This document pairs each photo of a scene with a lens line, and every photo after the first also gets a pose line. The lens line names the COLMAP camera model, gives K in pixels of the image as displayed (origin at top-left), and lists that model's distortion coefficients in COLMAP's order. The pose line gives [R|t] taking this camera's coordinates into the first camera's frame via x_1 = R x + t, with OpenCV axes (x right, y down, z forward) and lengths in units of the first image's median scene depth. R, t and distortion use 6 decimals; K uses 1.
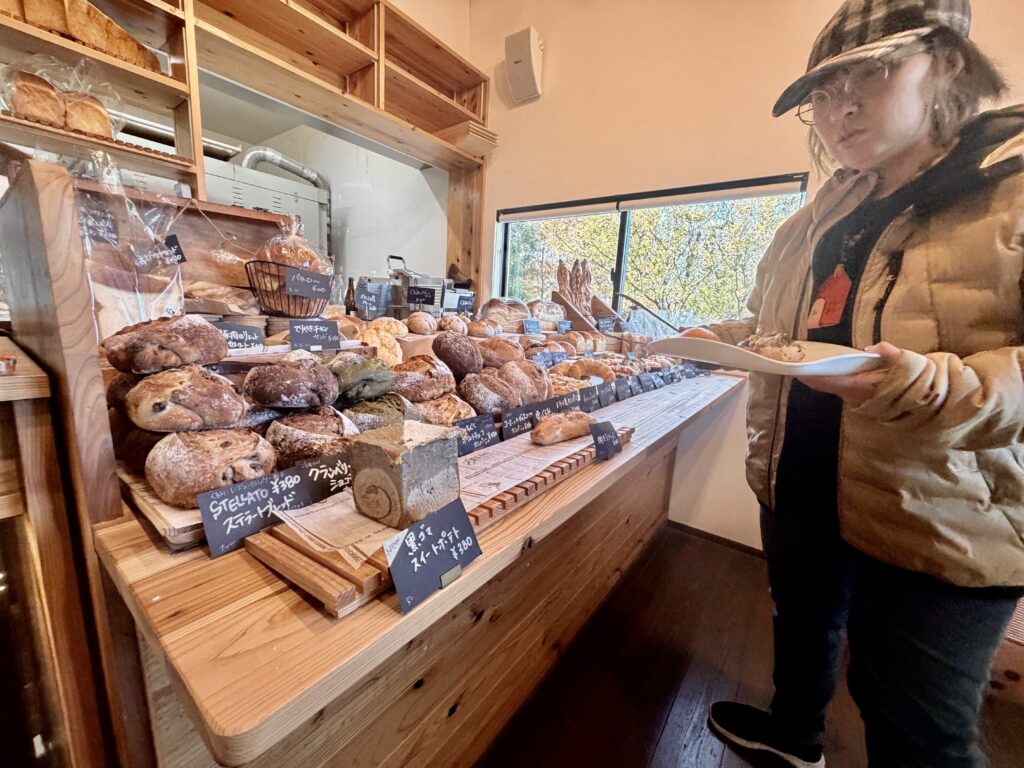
lens RADIAL K [[407.8, 0, 512.0], [0, 407.8, 384.0], [0, 0, 1]] dist [0.000660, 0.000192]
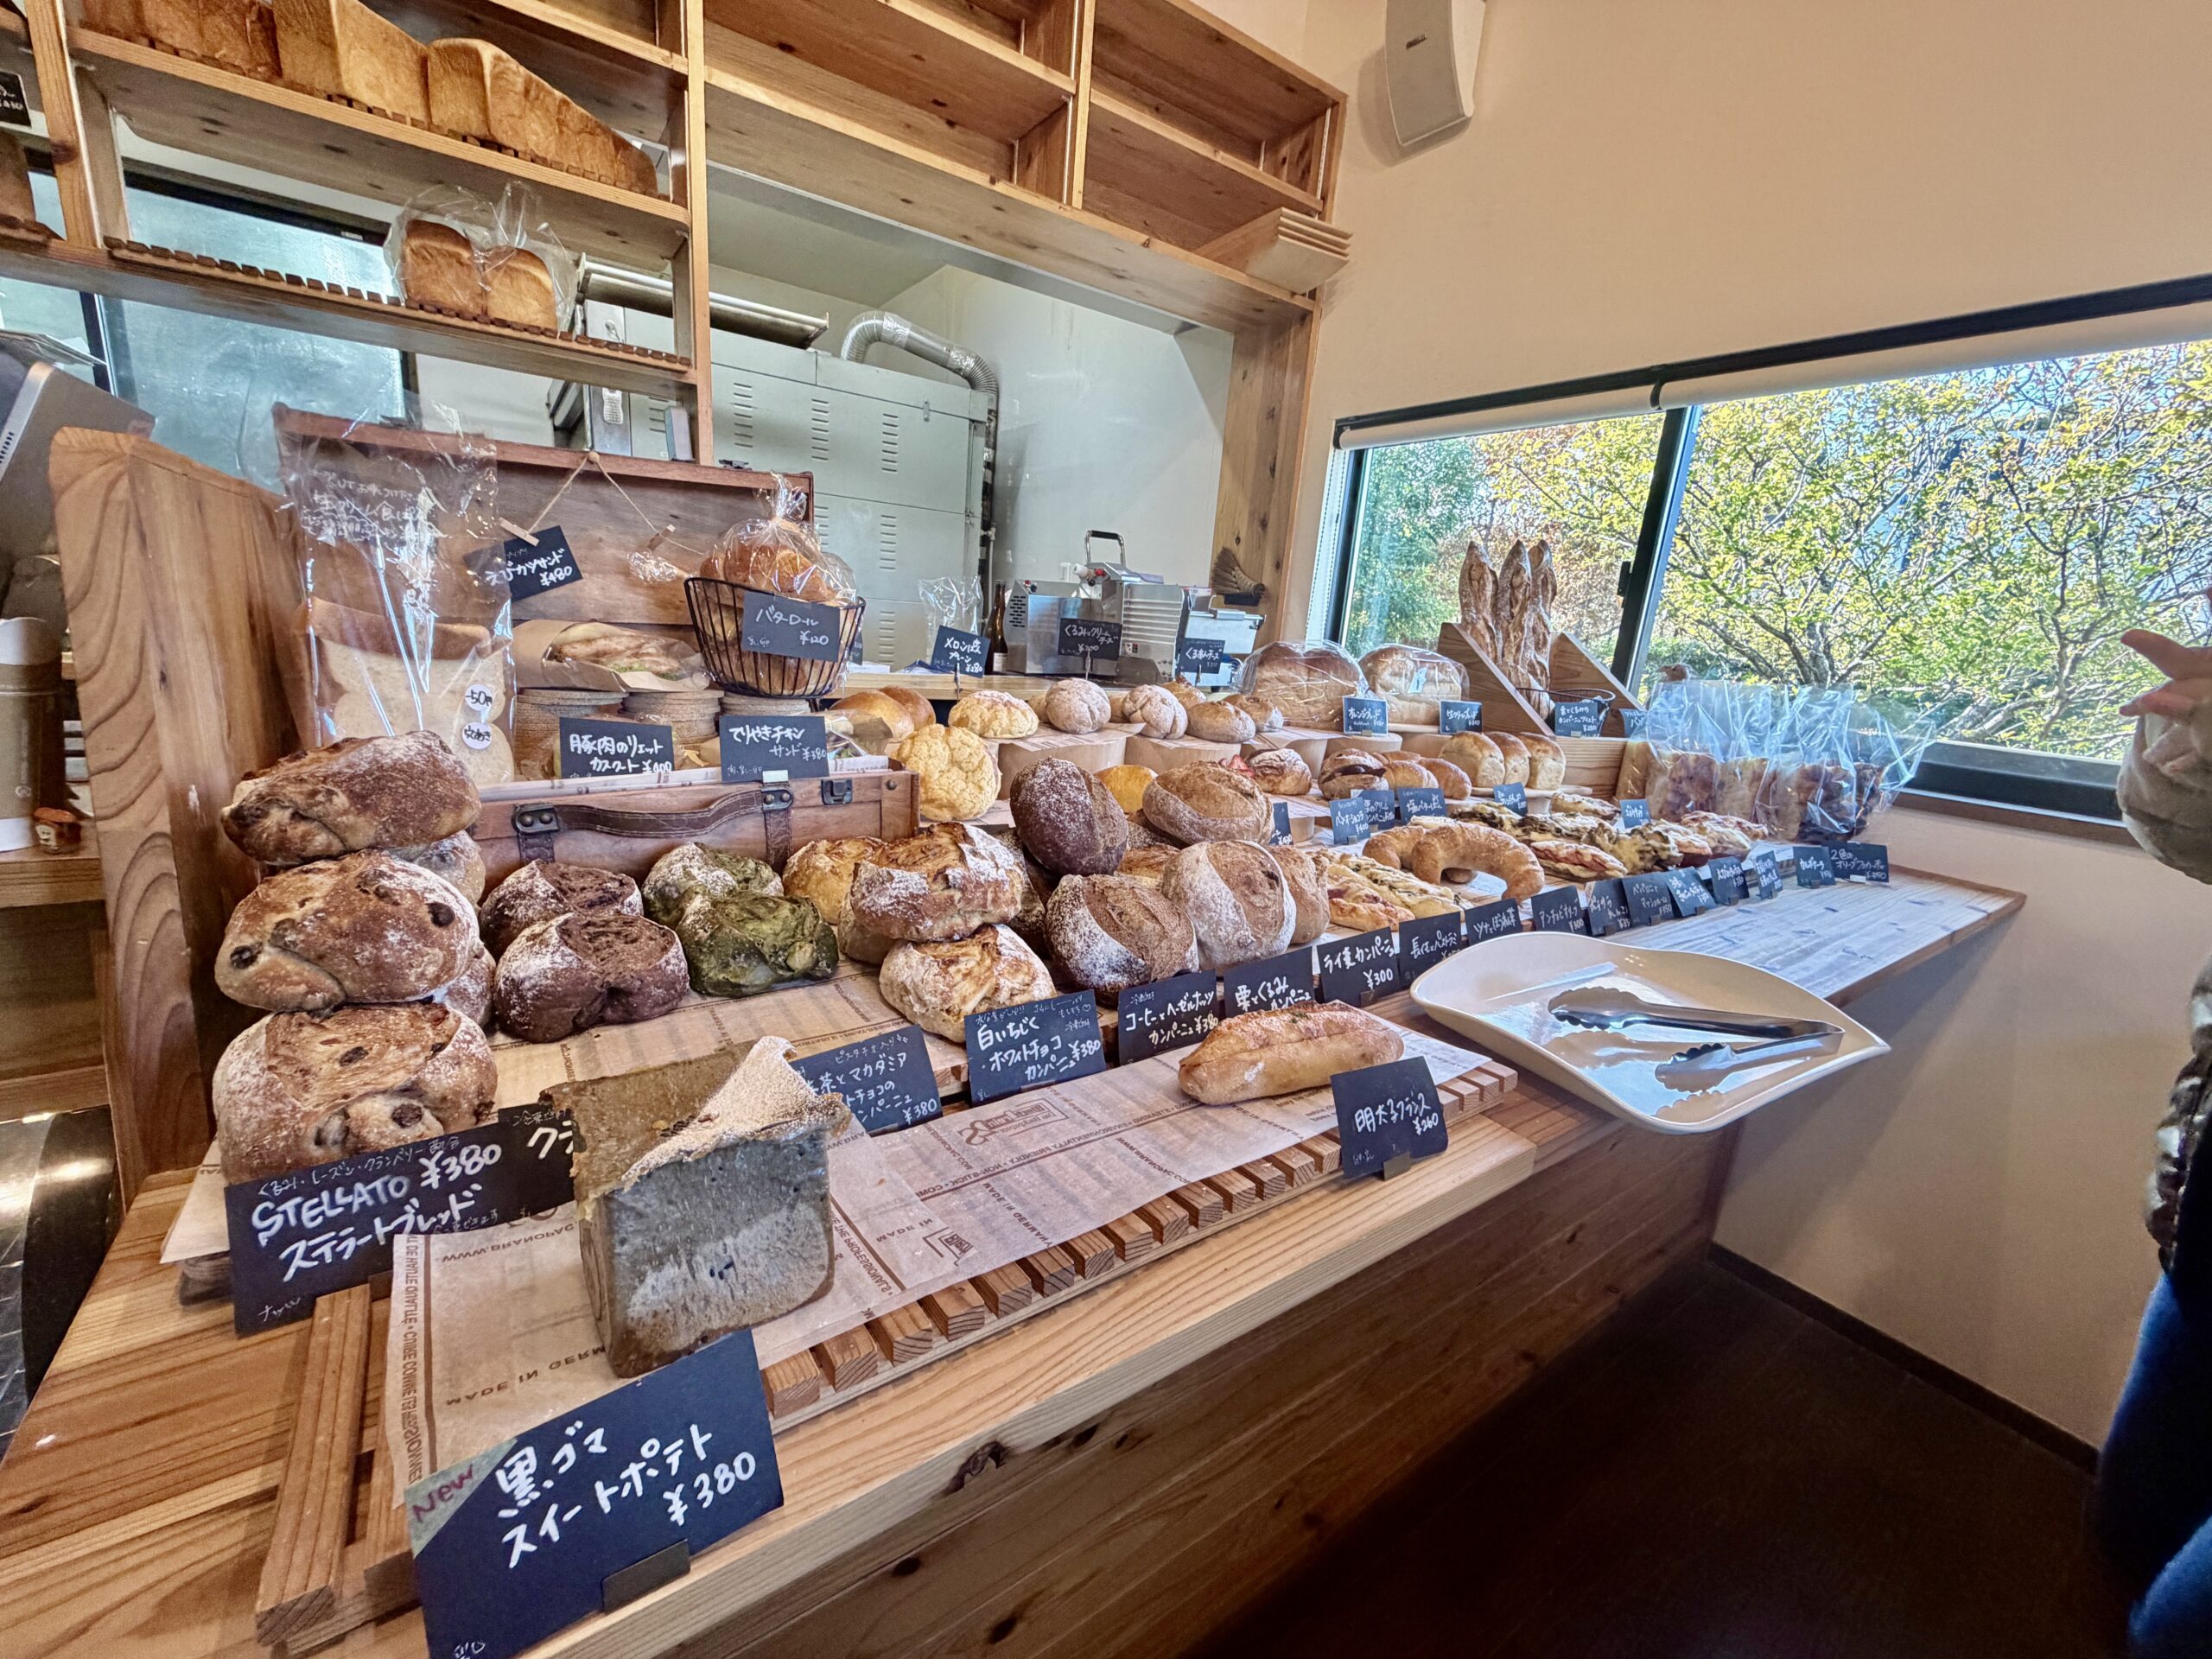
lens RADIAL K [[881.0, 0, 1106.0], [0, 881.0, 829.5], [0, 0, 1]] dist [0.000660, 0.000192]
pose [[0.947353, 0.093380, -0.306271, 0.122251], [-0.081481, 0.995347, 0.051439, -0.075395], [0.309649, -0.023776, 0.950554, 0.122930]]
